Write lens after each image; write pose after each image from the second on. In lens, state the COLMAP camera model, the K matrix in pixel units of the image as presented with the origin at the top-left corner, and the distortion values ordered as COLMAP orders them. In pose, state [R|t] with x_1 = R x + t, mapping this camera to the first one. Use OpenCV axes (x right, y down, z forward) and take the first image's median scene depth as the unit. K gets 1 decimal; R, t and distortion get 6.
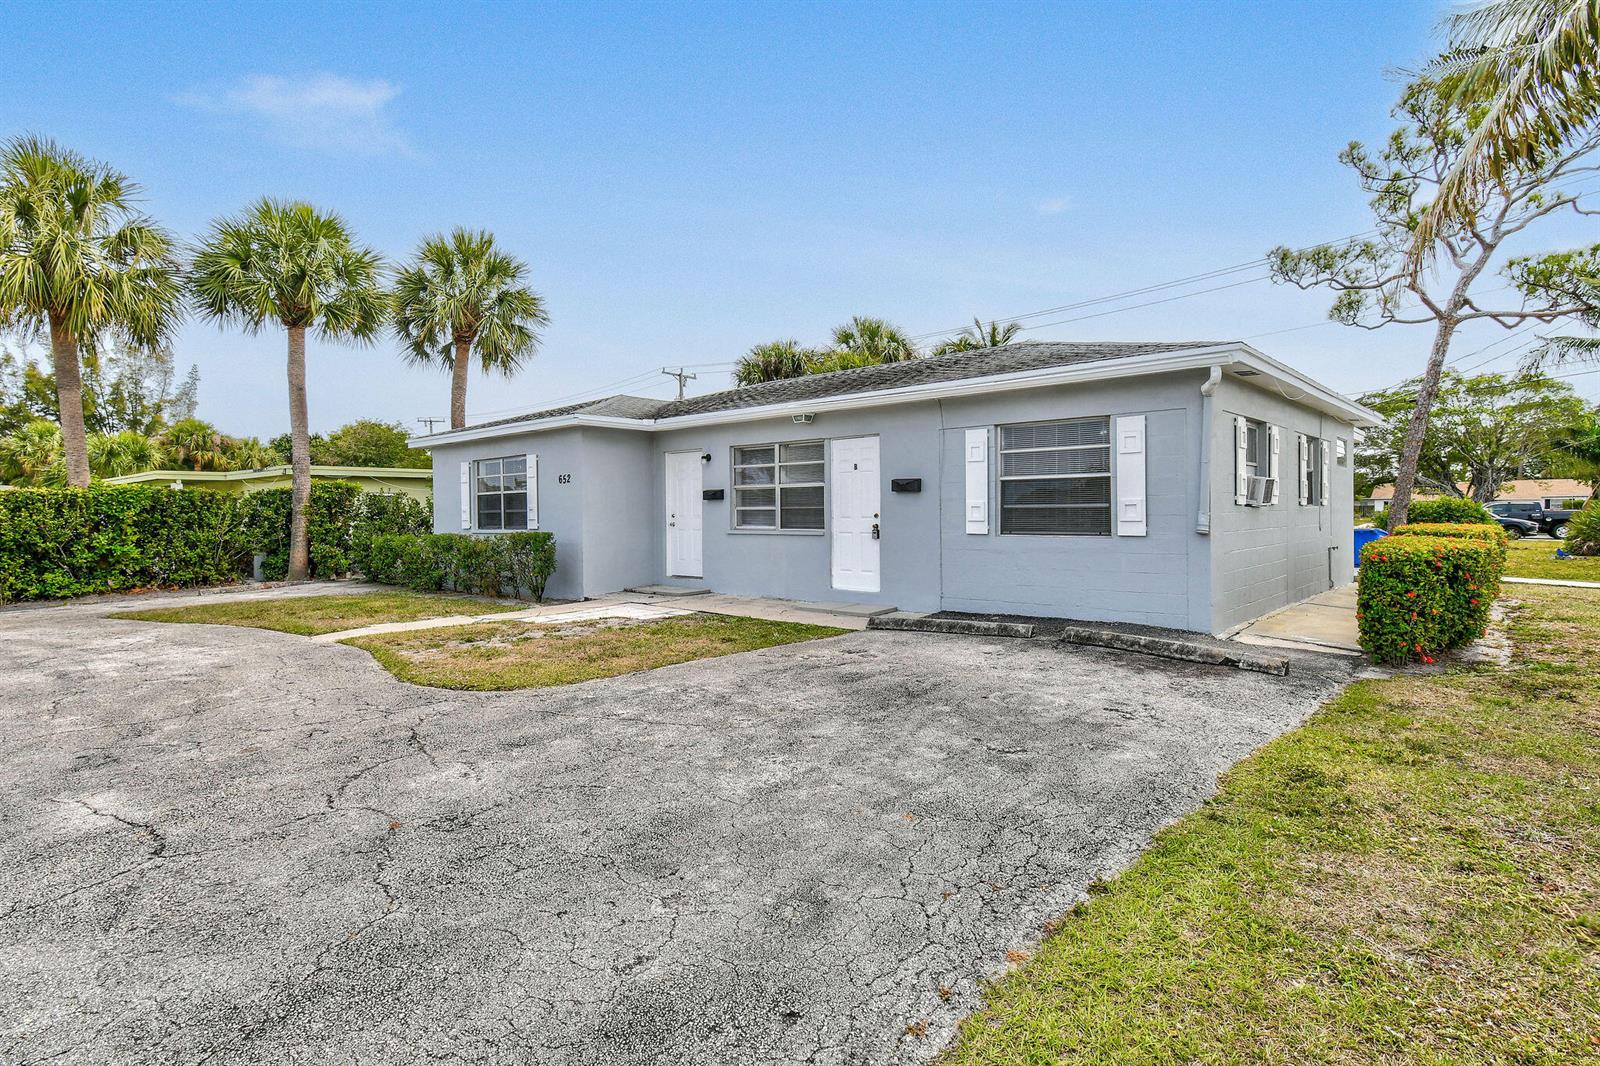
lens RADIAL K [[819.3, 0, 806.4], [0, 819.3, 532.5], [0, 0, 1]] dist [0.011895, 0.000218]
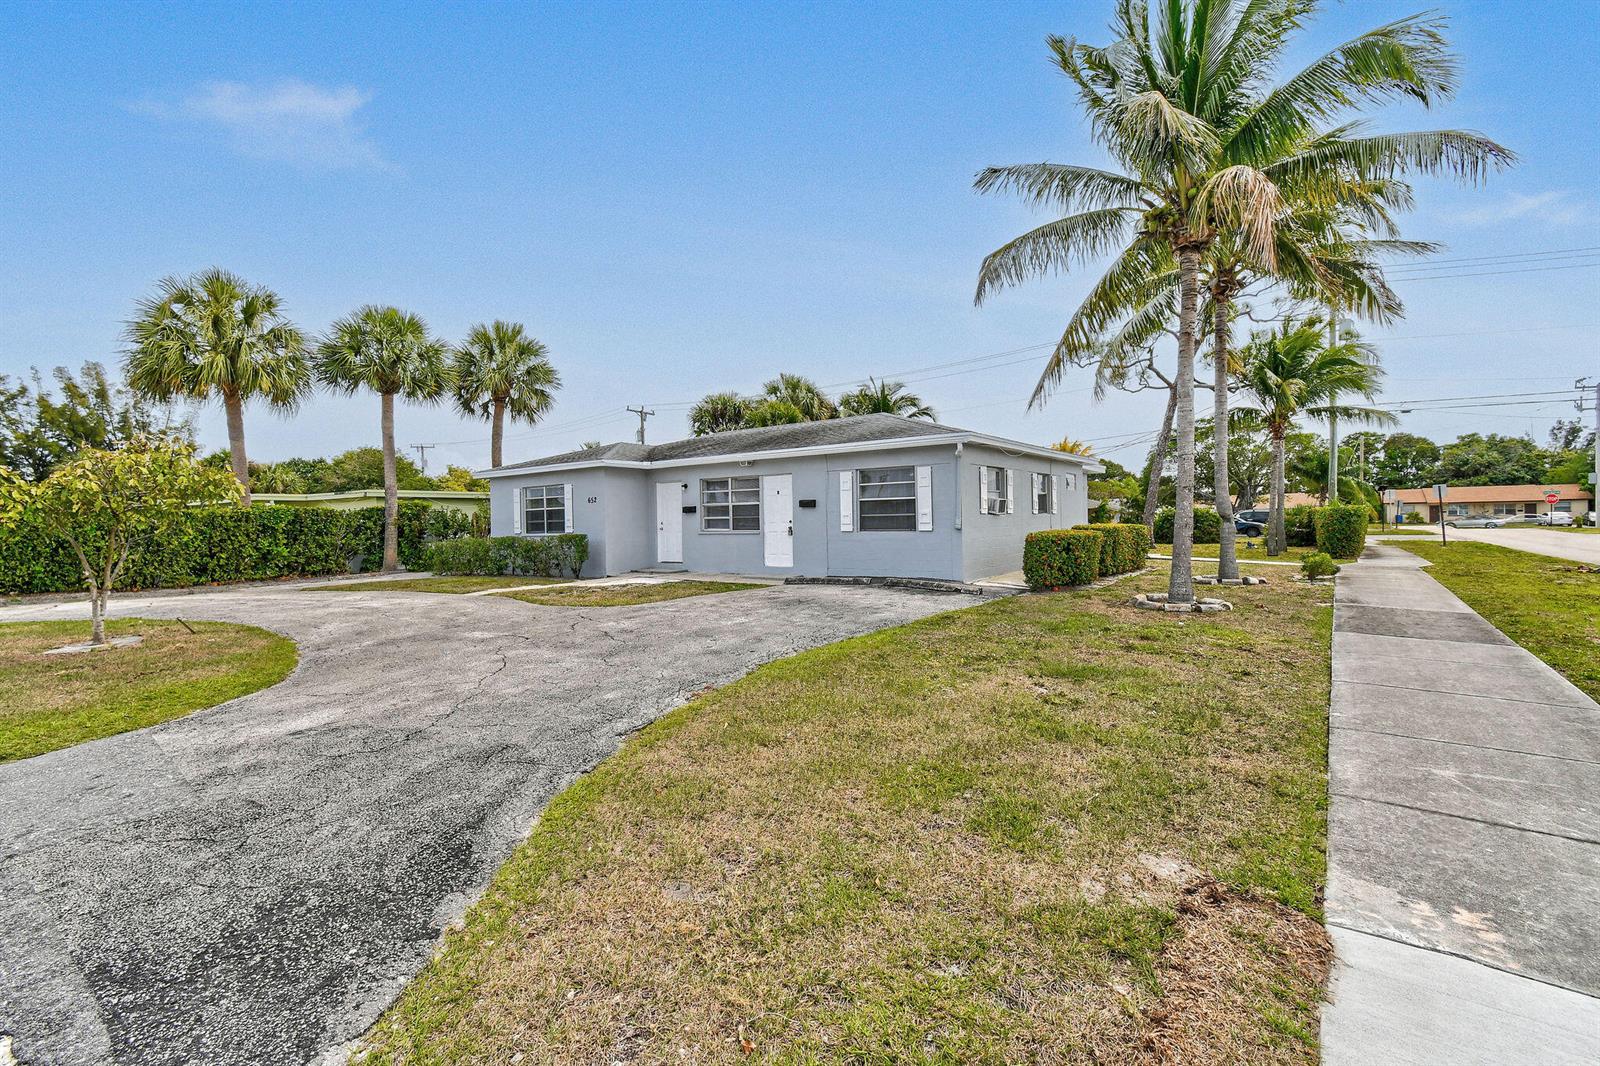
lens RADIAL K [[719.9, 0, 795.9], [0, 719.9, 530.4], [0, 0, 1]] dist [0.004616, -0.002637]
pose [[0.997291, -0.008671, 0.073041, -0.007642], [0.009686, 0.999861, -0.013548, 0.011508], [-0.072914, 0.014219, 0.997237, -0.306421]]
